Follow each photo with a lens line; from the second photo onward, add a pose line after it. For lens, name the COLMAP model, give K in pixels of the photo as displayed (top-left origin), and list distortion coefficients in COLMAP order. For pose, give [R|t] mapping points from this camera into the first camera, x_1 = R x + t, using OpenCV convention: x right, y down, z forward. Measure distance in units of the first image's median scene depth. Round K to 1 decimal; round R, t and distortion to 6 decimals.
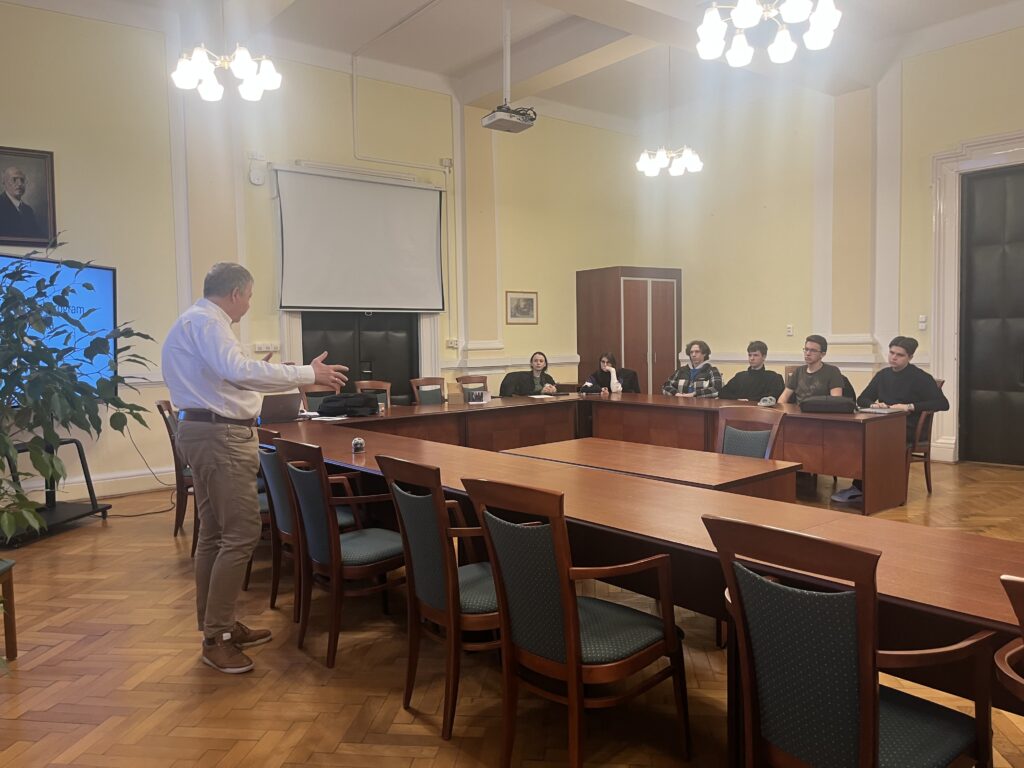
lens RADIAL K [[784.8, 0, 512.0], [0, 784.8, 384.0], [0, 0, 1]] dist [0.055964, -0.103683]
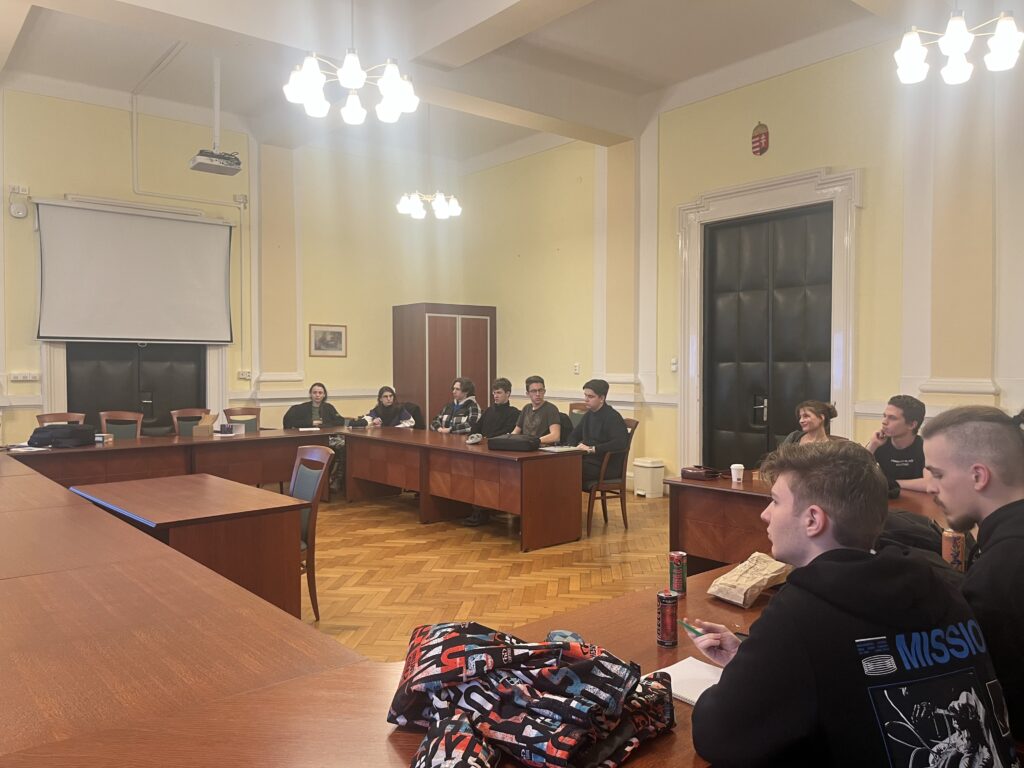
lens RADIAL K [[779.2, 0, 512.0], [0, 779.2, 384.0], [0, 0, 1]] dist [0.072259, -0.103343]
pose [[0.999505, 0.017939, 0.025833, 0.265726], [-0.017045, 0.999262, -0.034431, -0.011772], [-0.026432, 0.033973, 0.999073, -0.025204]]
